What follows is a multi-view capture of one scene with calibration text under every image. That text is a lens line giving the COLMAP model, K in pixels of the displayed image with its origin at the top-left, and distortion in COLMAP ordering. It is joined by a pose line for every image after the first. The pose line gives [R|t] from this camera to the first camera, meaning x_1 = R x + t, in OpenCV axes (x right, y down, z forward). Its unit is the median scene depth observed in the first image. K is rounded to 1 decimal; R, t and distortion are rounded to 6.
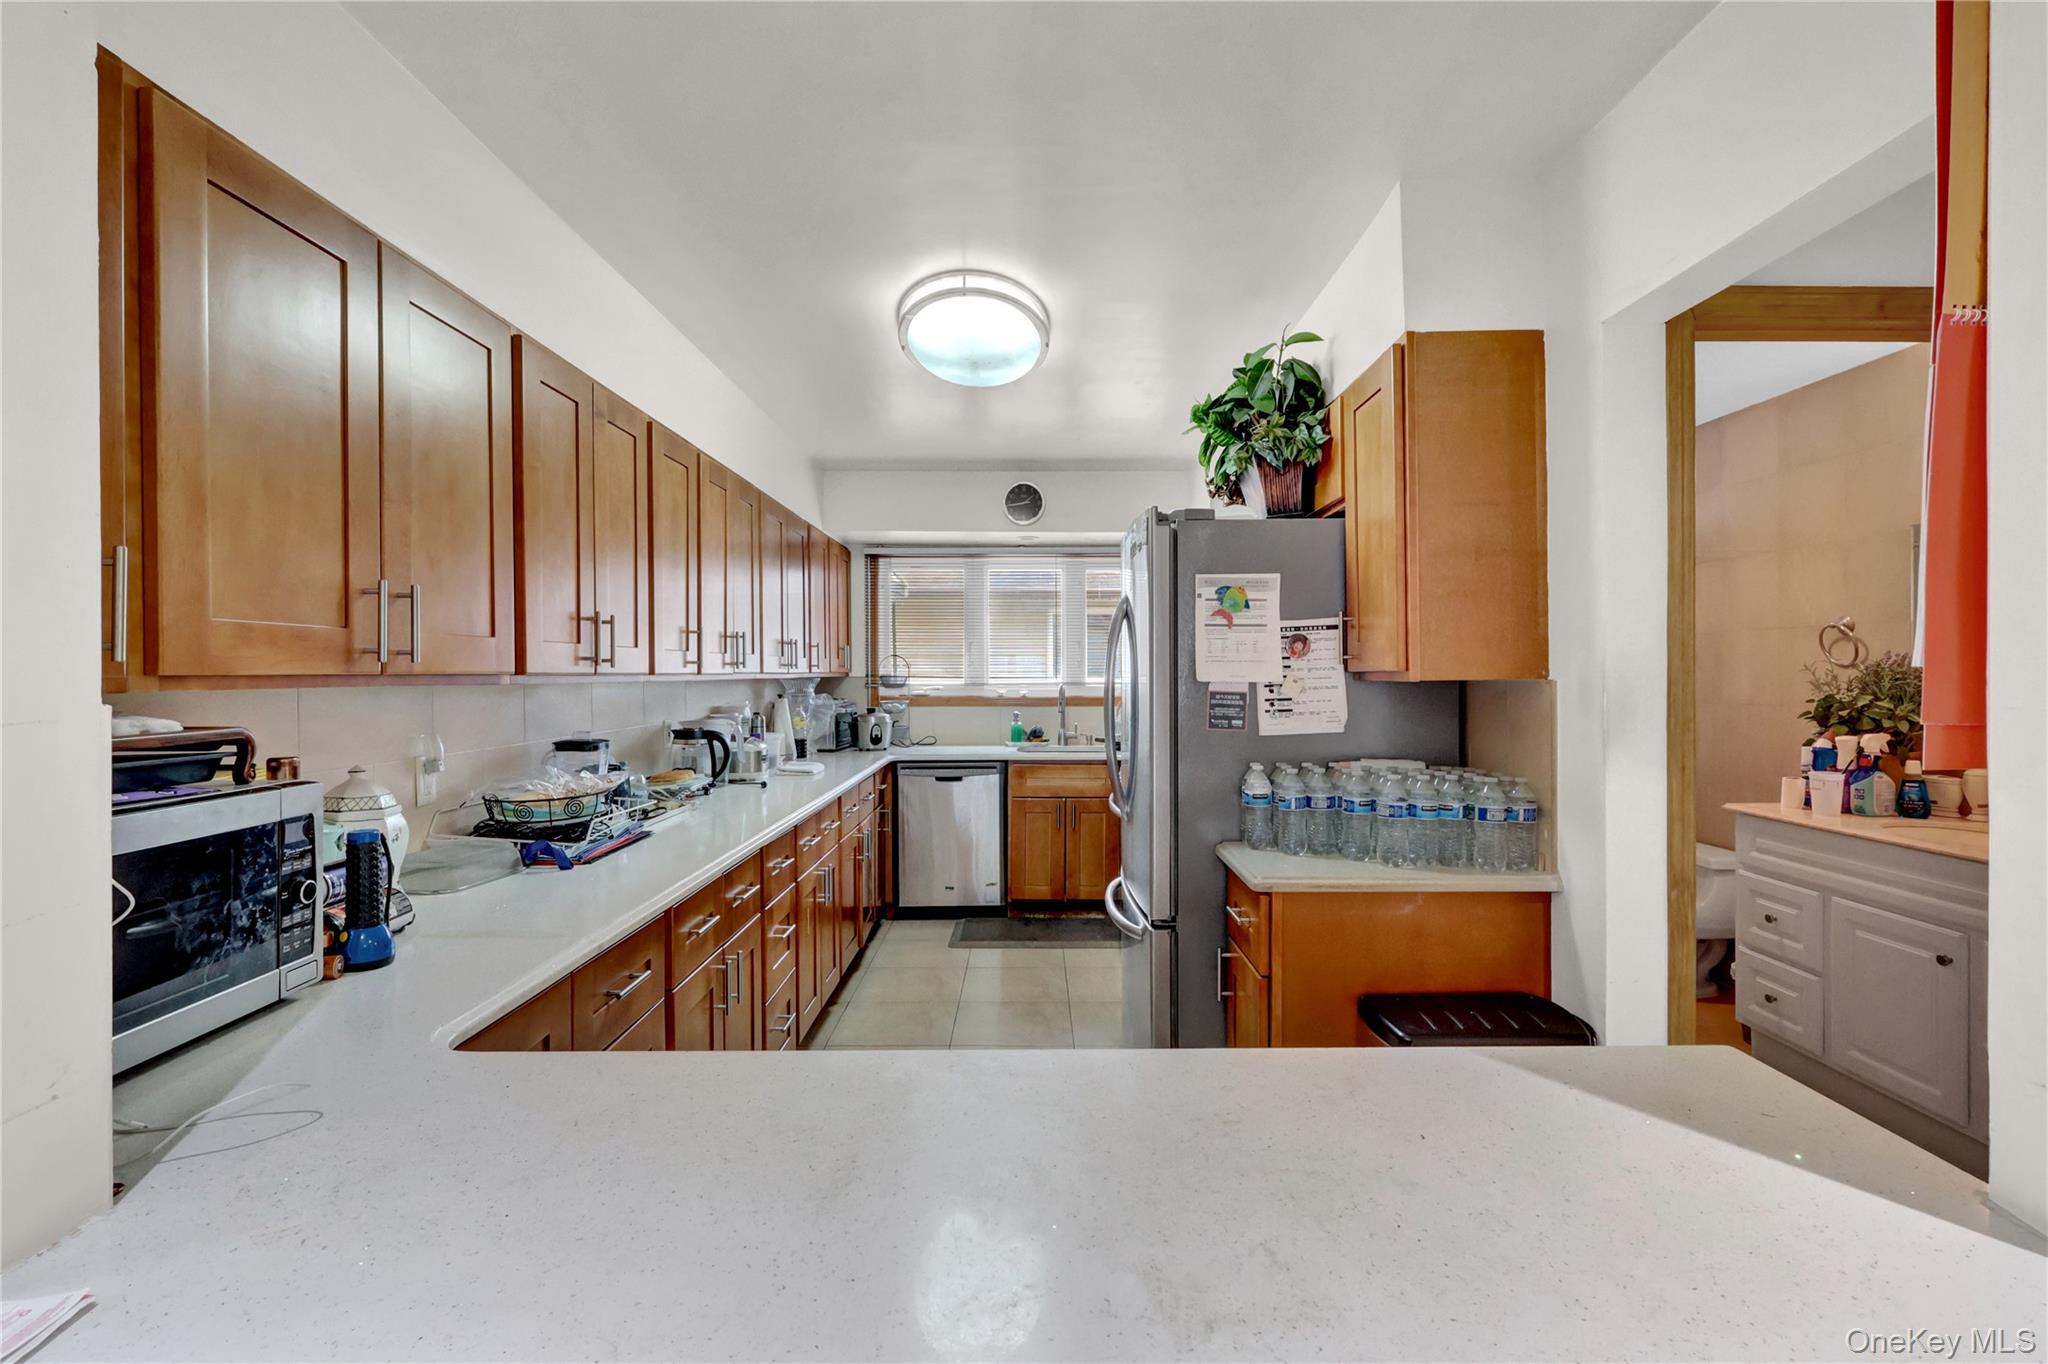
lens RADIAL K [[952.9, 0, 1027.9], [0, 952.9, 679.2], [0, 0, 1]] dist [0.000283, 0.000705]
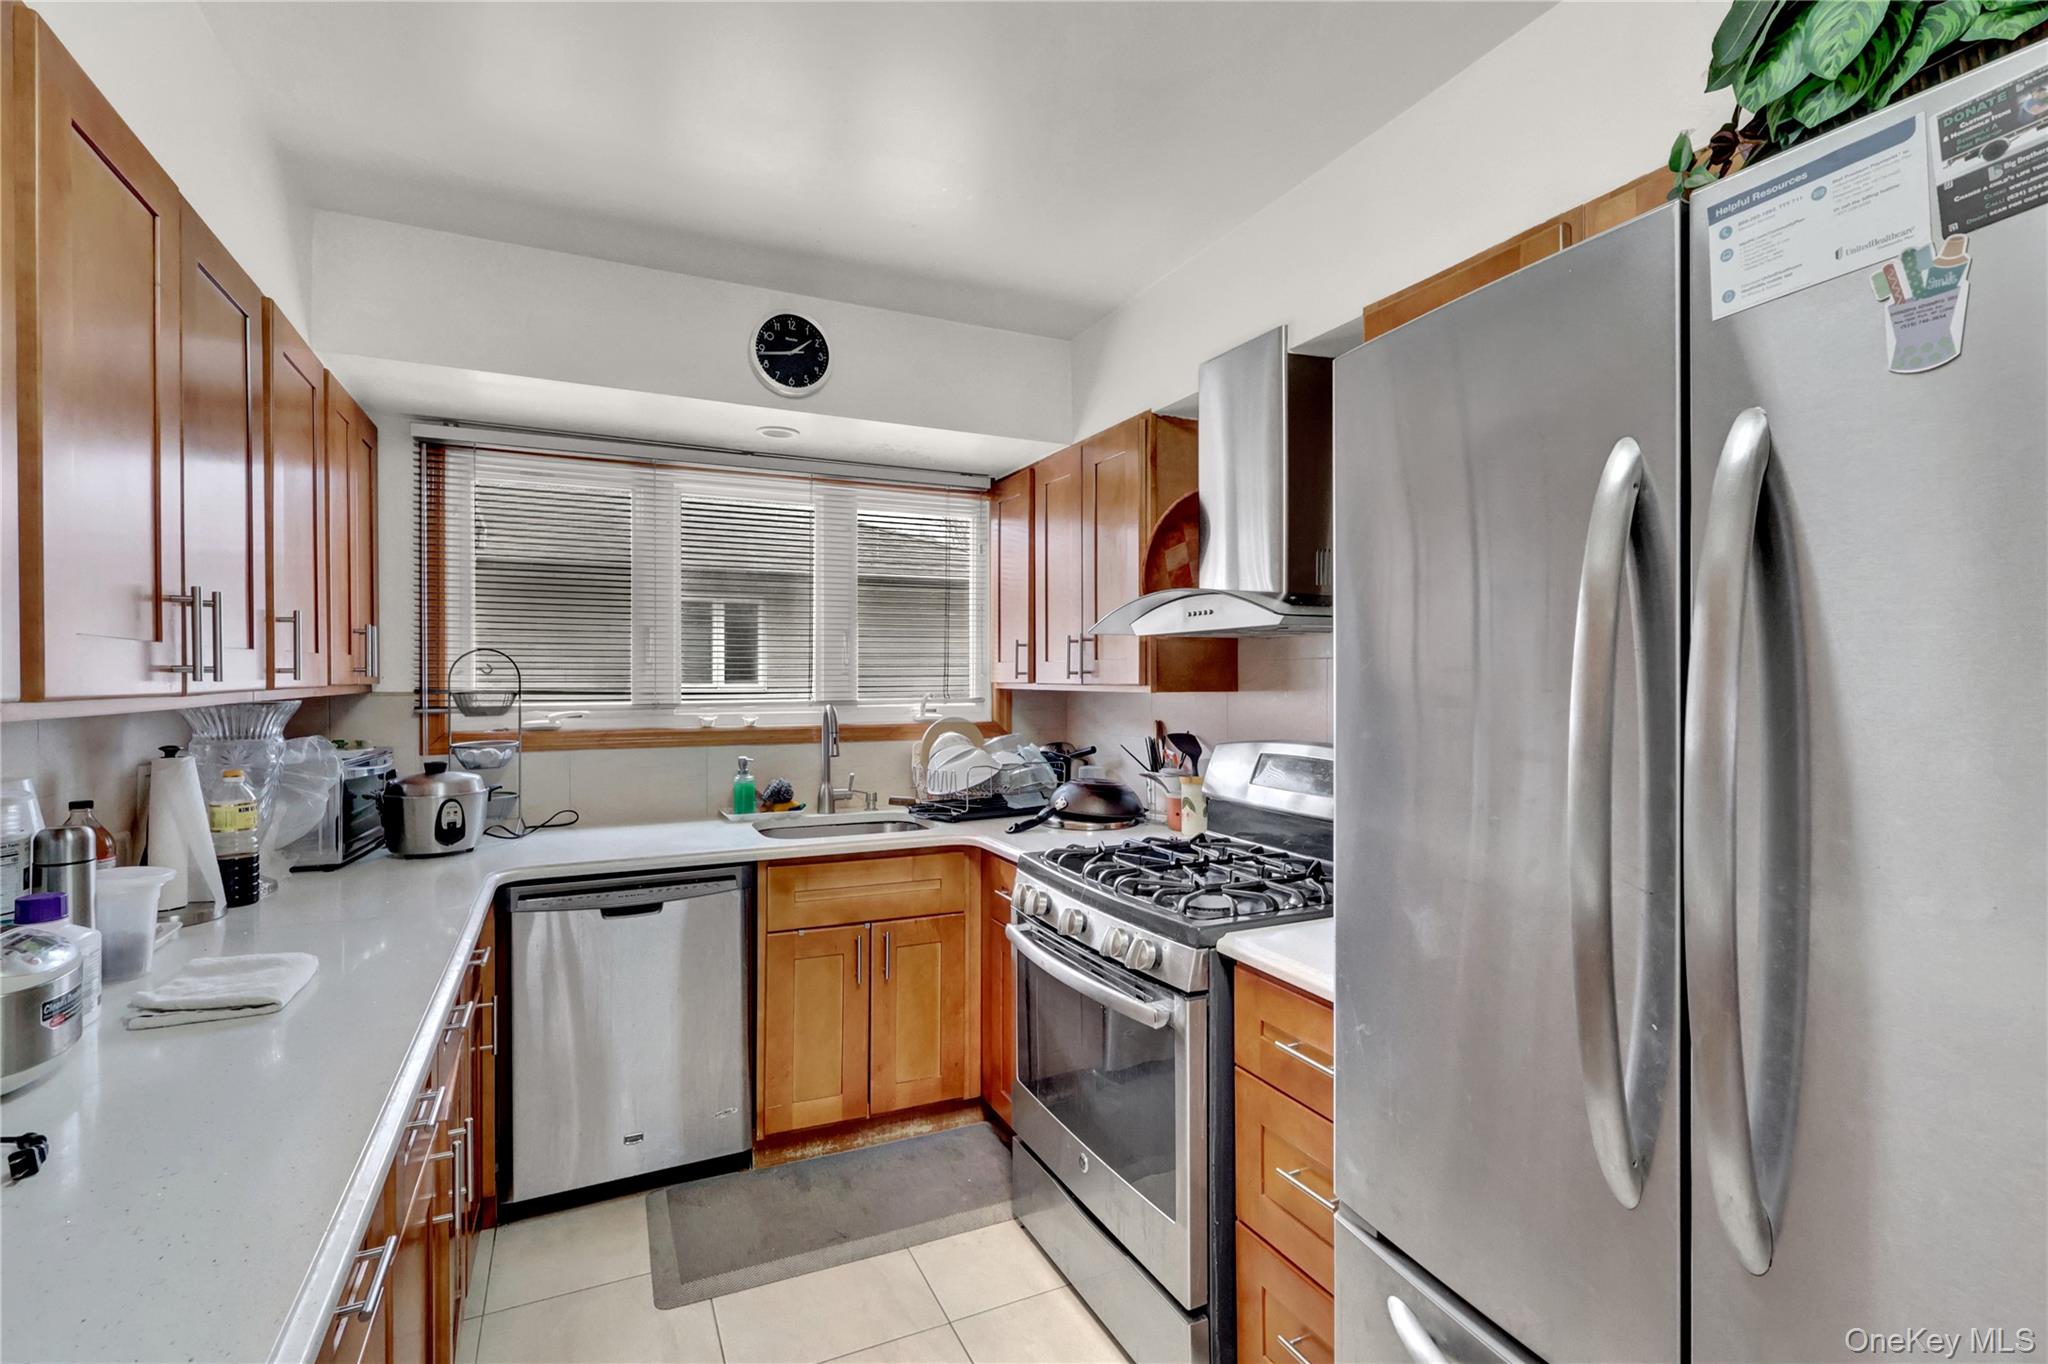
lens RADIAL K [[952.9, 0, 1020.8], [0, 952.9, 676.9], [0, 0, 1]] dist [0.000283, 0.000705]
pose [[0.905478, 0.001789, 0.424389, -0.105552], [0.000866, 0.999981, -0.006063, -0.008144], [-0.424392, 0.005857, 0.905460, 0.470868]]
